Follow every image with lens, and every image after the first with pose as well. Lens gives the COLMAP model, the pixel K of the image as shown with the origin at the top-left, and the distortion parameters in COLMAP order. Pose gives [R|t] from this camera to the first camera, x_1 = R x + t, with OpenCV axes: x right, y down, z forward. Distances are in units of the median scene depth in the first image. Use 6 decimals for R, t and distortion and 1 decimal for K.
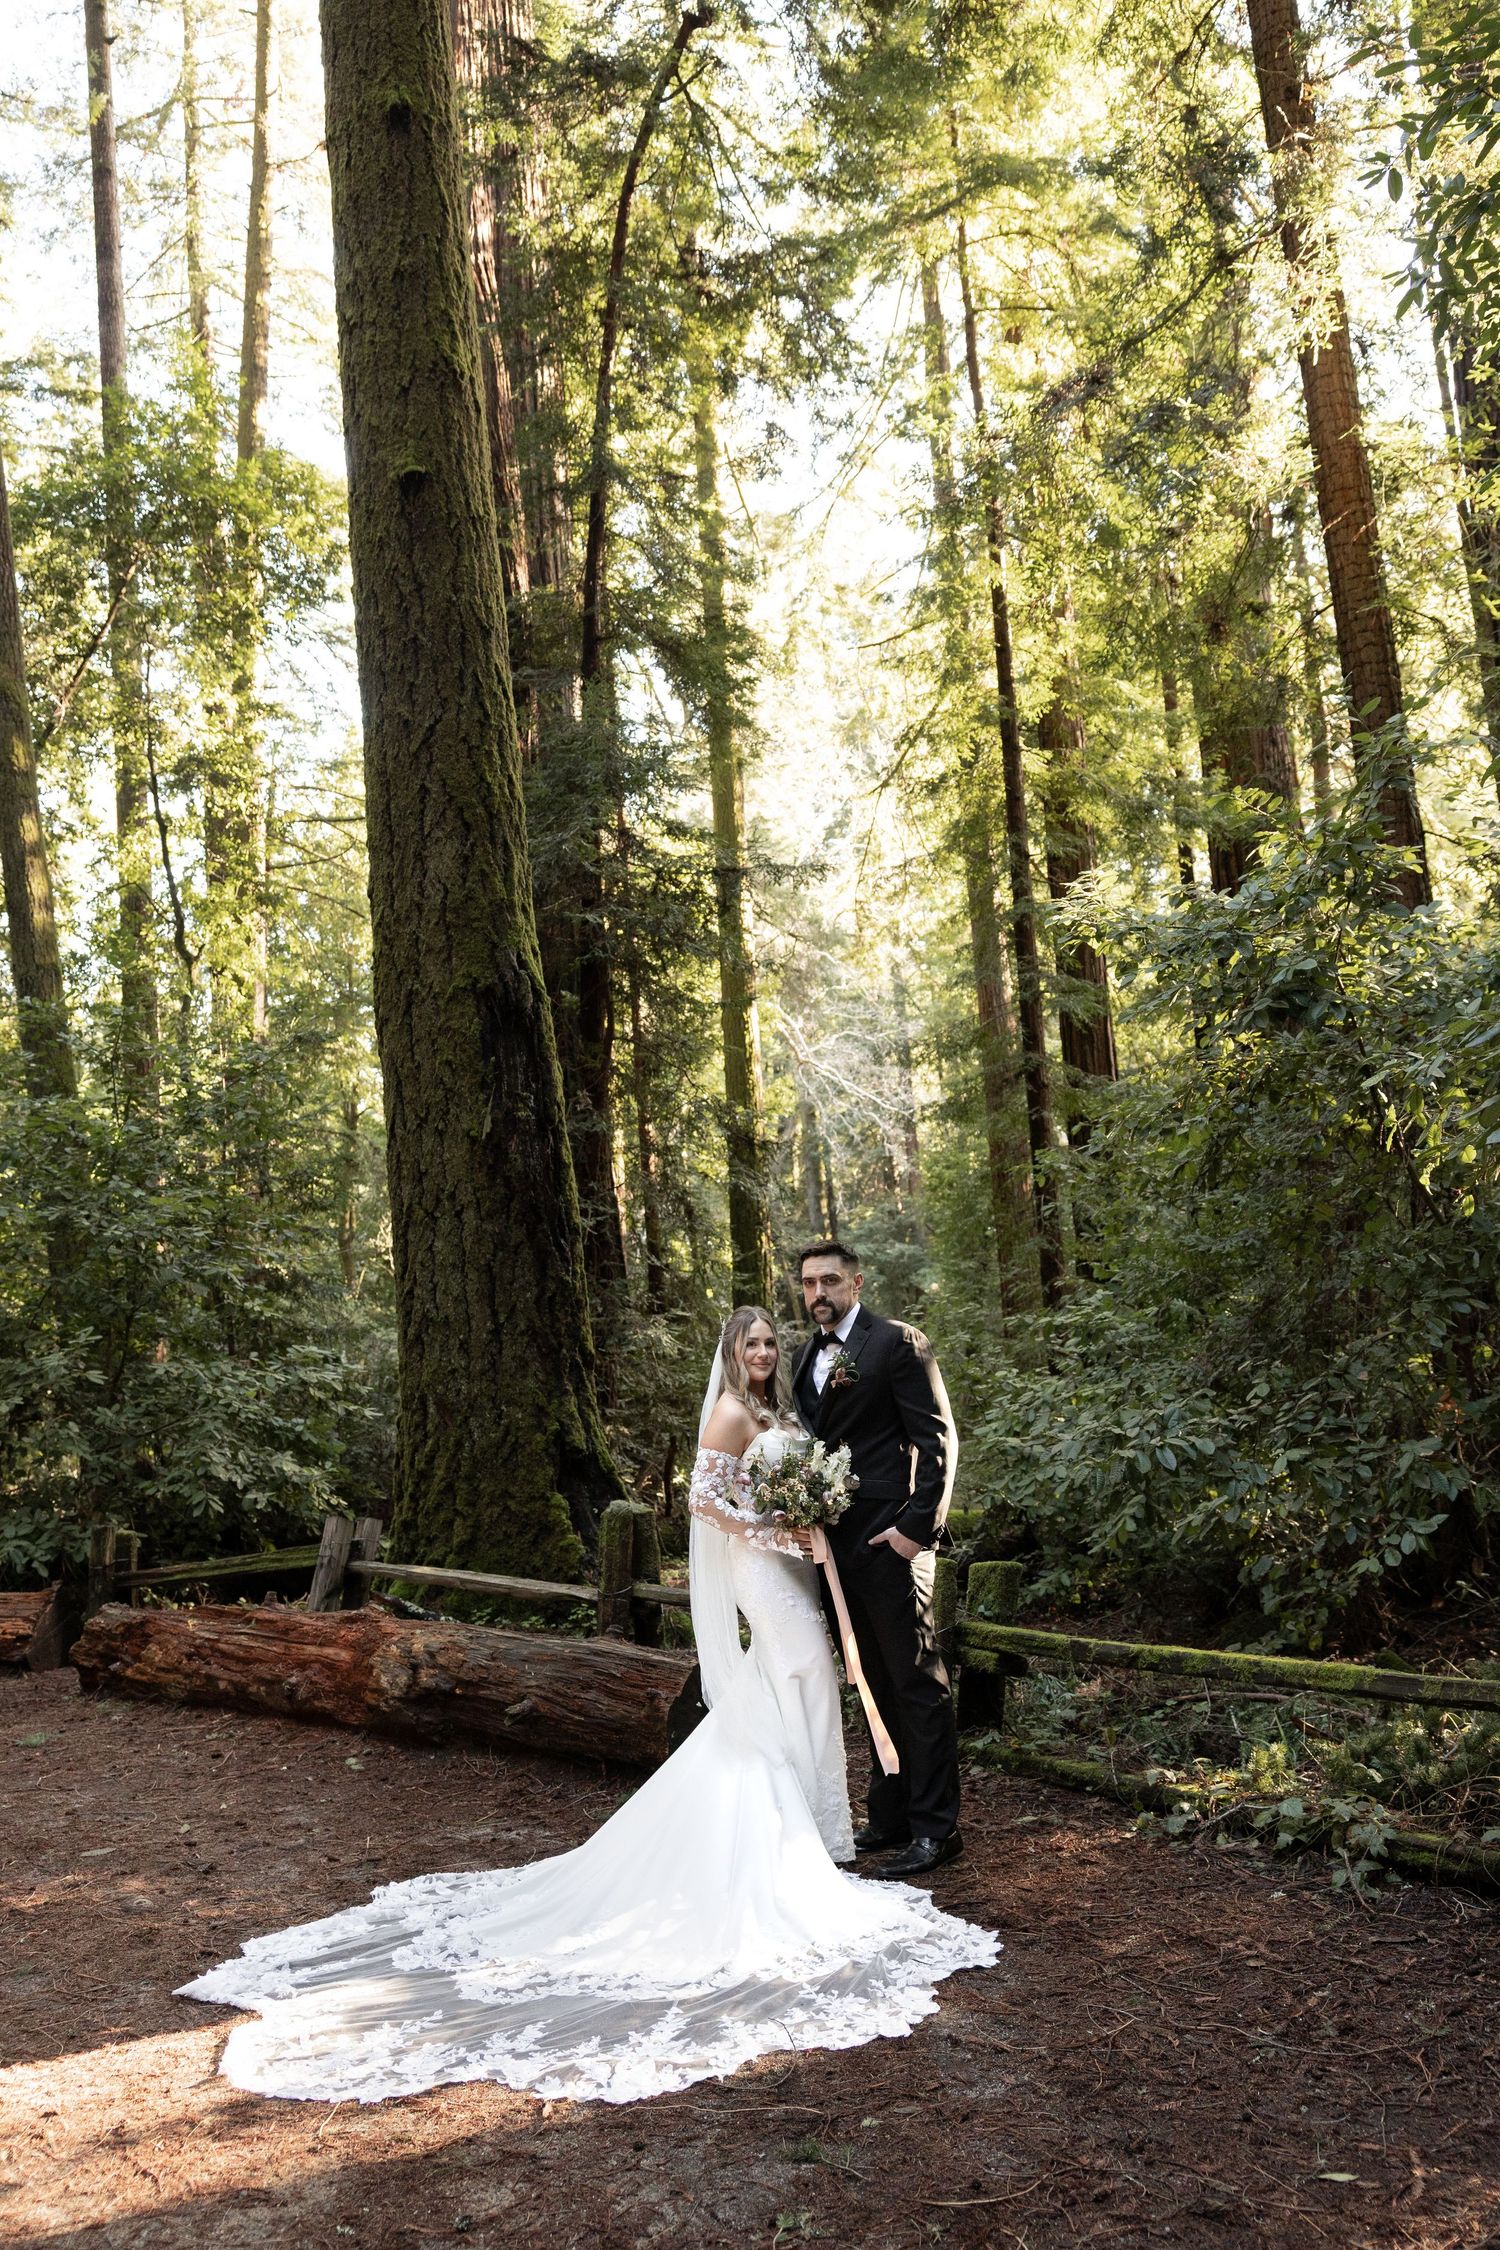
lens RADIAL K [[1769.2, 0, 751.0], [0, 1769.2, 1138.0], [0, 0, 1]] dist [-0.034710, -0.003563]
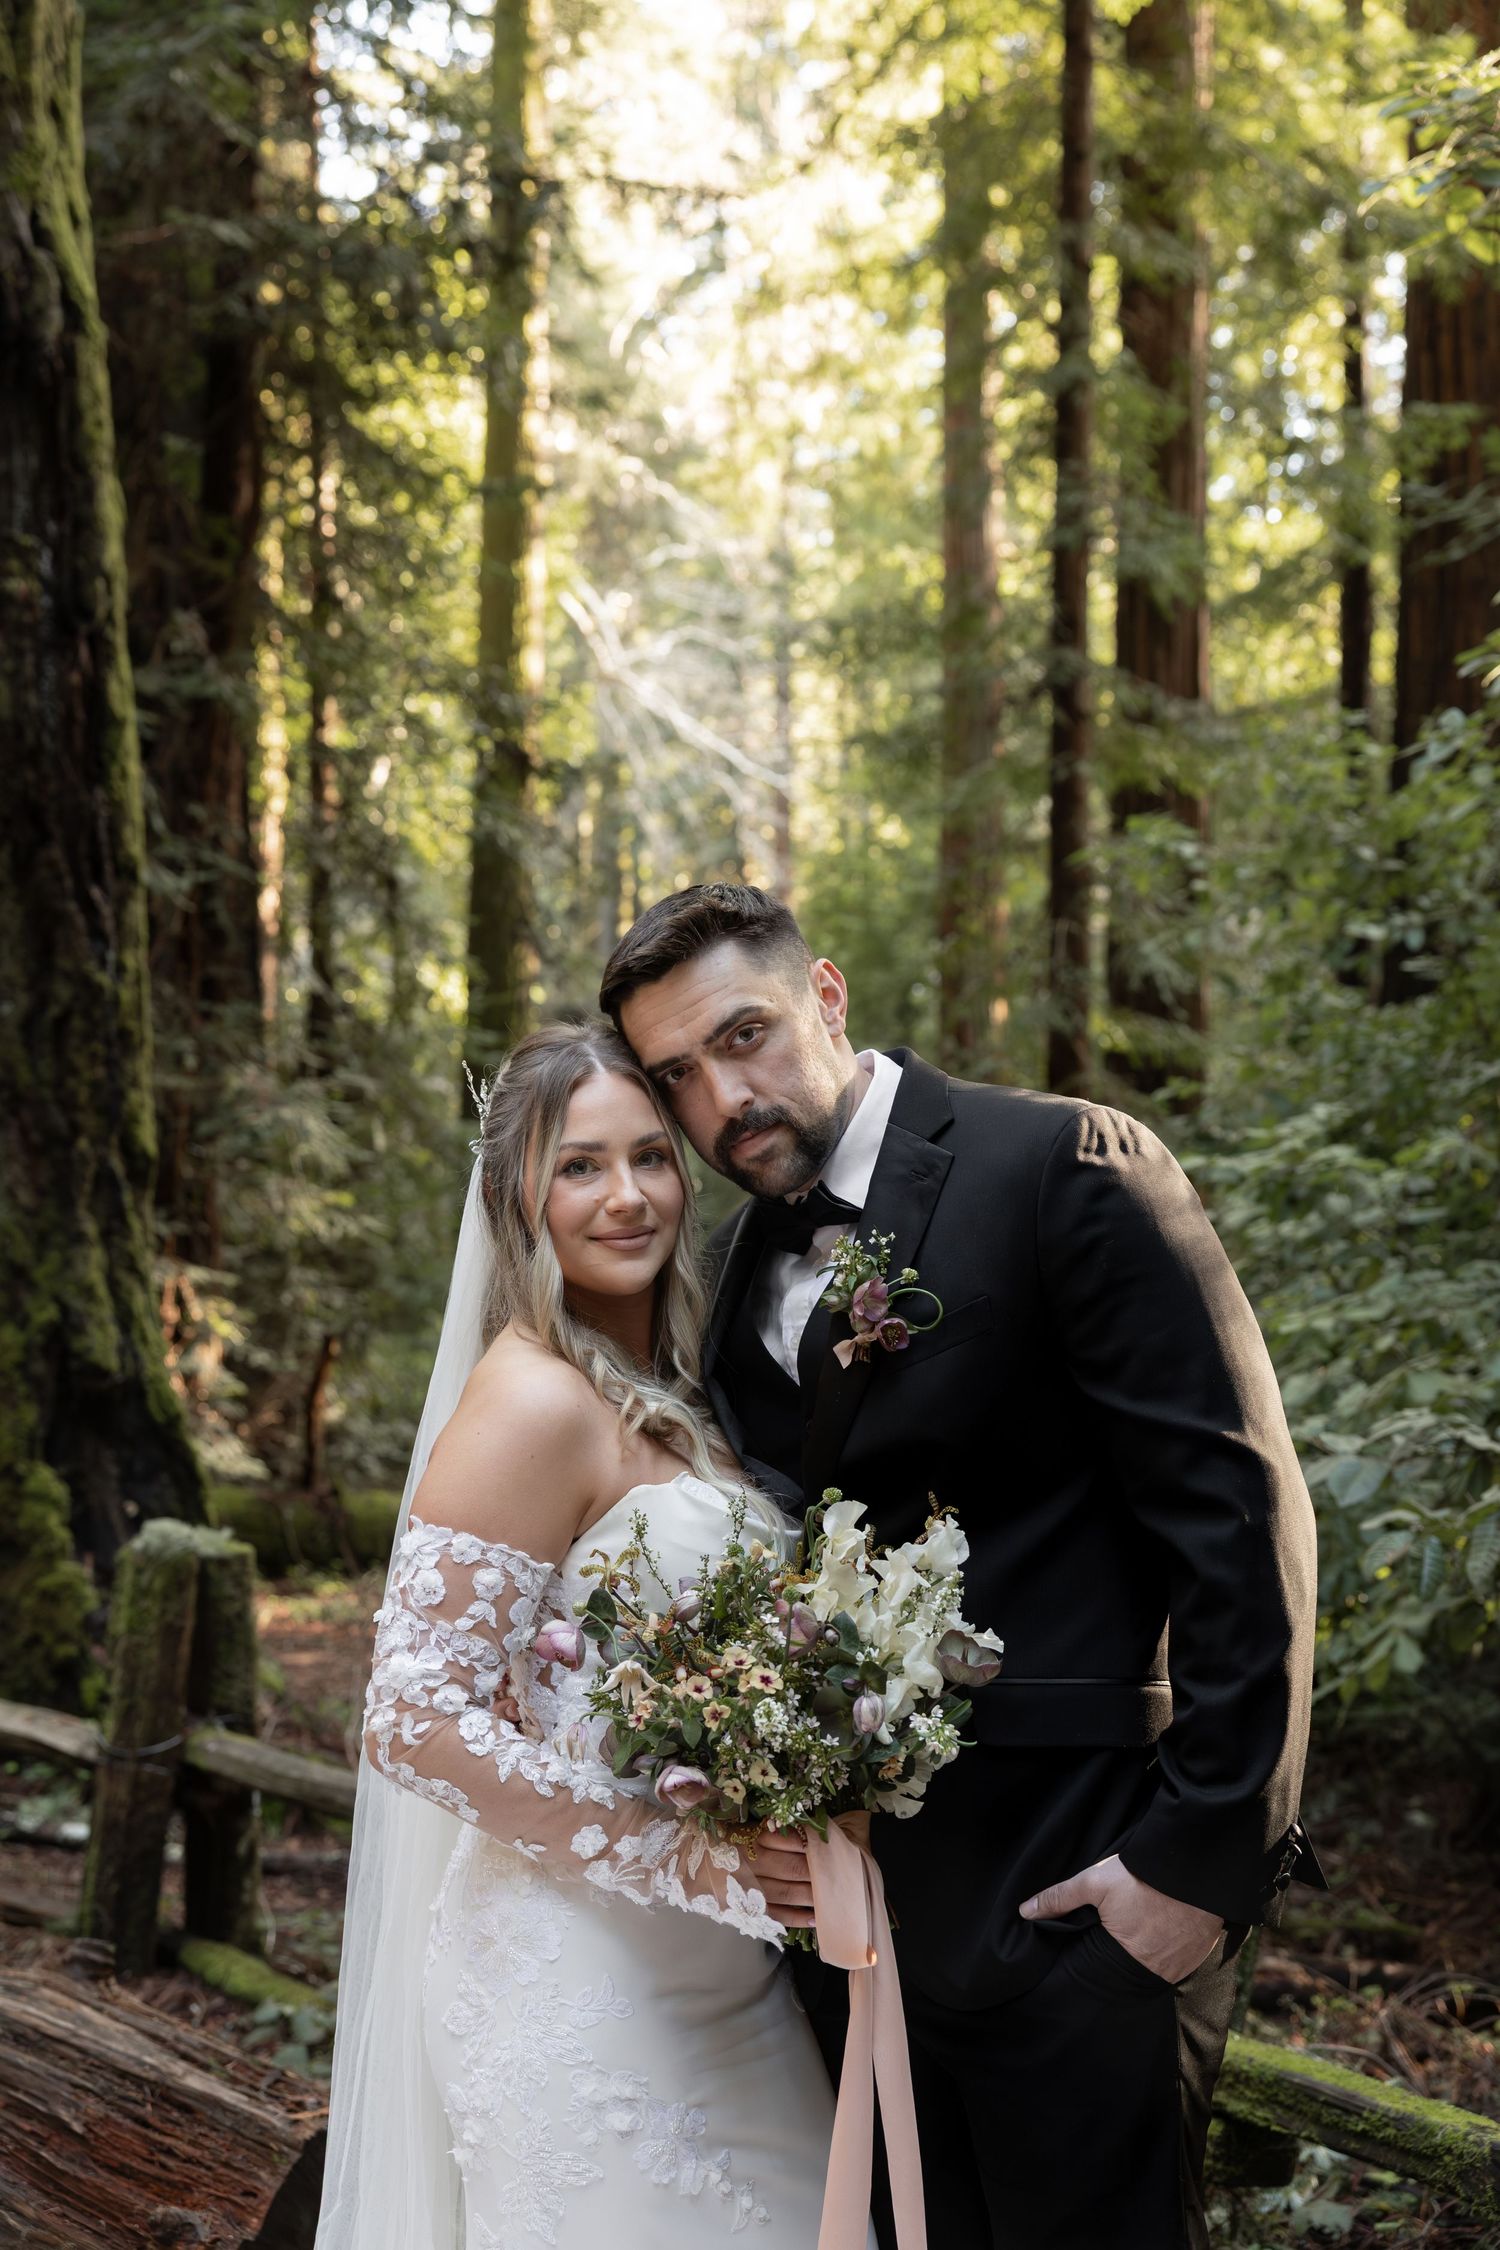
lens RADIAL K [[3081.4, 0, 745.7], [0, 3081.4, 1120.5], [0, 0, 1]] dist [0.024634, 0.000000]
pose [[0.993650, 0.072639, 0.085927, -0.009179], [-0.080698, 0.992261, 0.094369, 0.028715], [-0.078408, -0.100704, 0.991822, 0.223558]]
